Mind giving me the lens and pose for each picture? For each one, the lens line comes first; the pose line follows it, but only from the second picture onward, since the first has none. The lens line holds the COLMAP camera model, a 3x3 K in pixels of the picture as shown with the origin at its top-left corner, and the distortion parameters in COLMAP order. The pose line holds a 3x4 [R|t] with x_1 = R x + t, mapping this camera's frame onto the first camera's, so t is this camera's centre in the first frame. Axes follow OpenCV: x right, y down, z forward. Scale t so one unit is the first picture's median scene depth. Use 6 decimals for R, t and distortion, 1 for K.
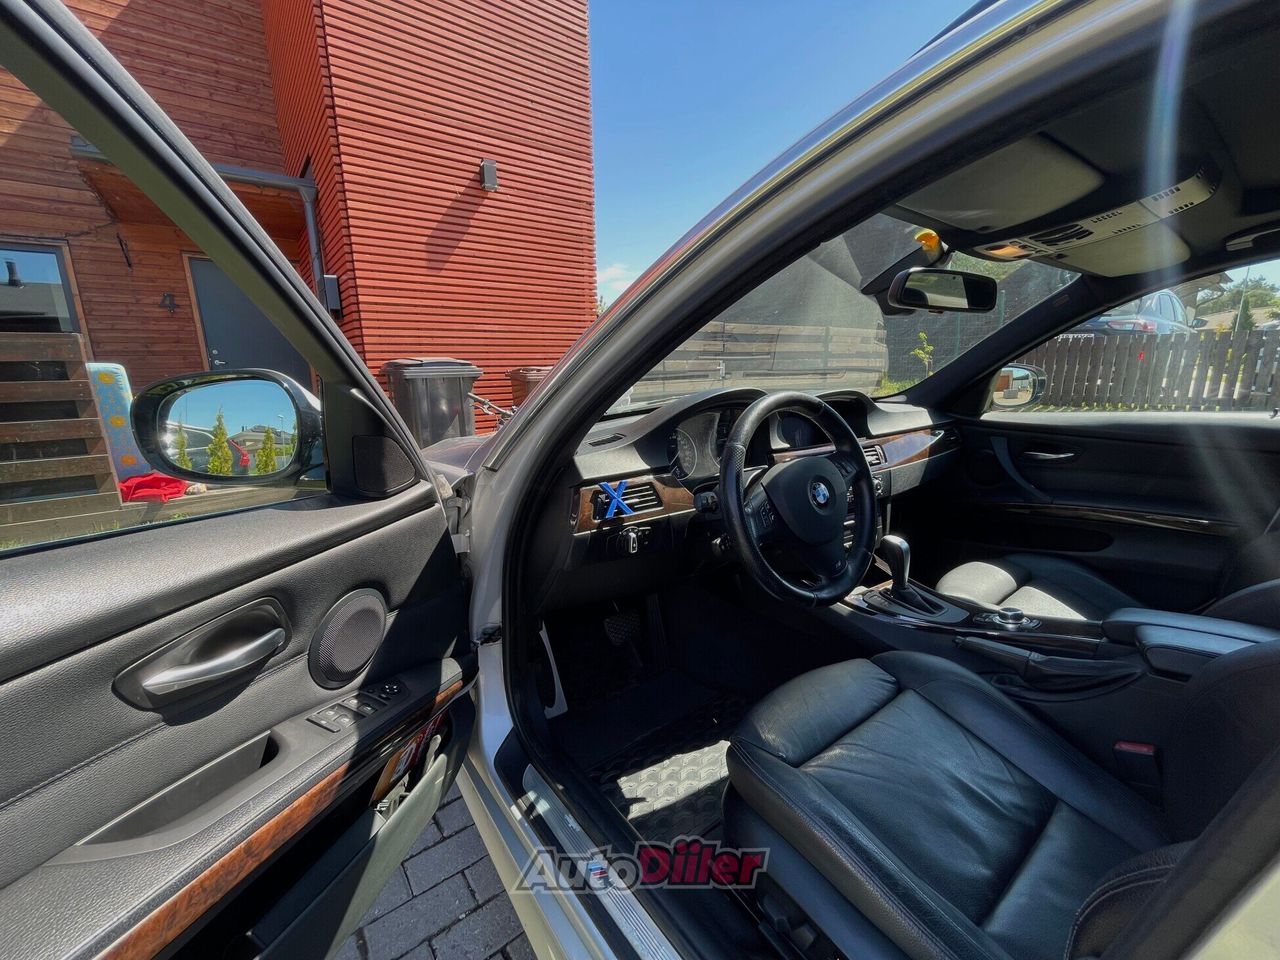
lens RADIAL K [[521.2, 0, 636.8], [0, 521.2, 479.0], [0, 0, 1]] dist [-0.001482, 0.000539]
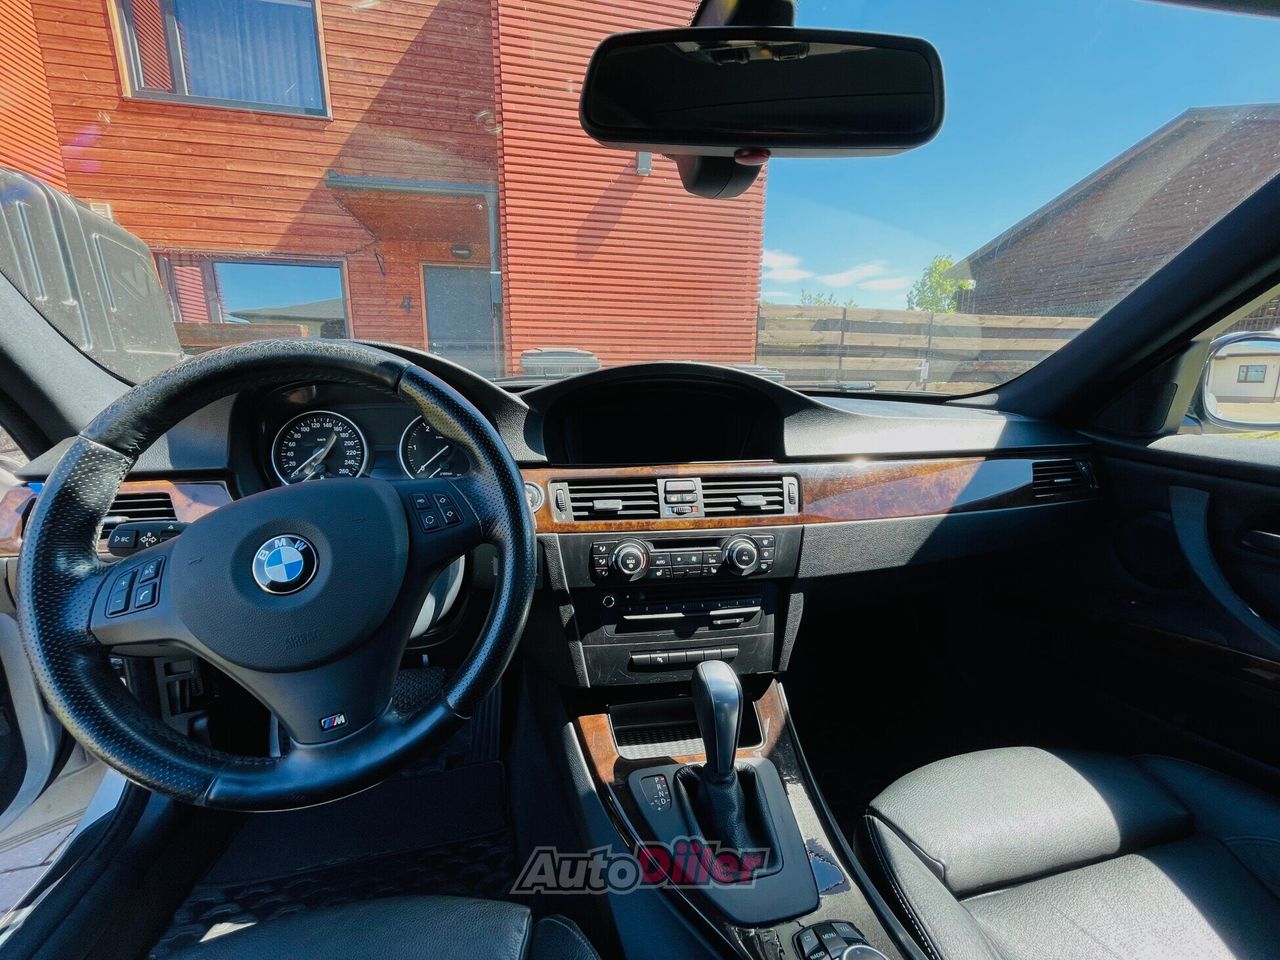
lens RADIAL K [[521.2, 0, 639.1], [0, 521.2, 477.6], [0, 0, 1]] dist [-0.001482, 0.000539]
pose [[0.910301, 0.105750, -0.400211, 0.149926], [-0.108397, 0.993977, 0.016091, -0.015412], [0.399502, 0.028734, 0.916282, 0.132639]]
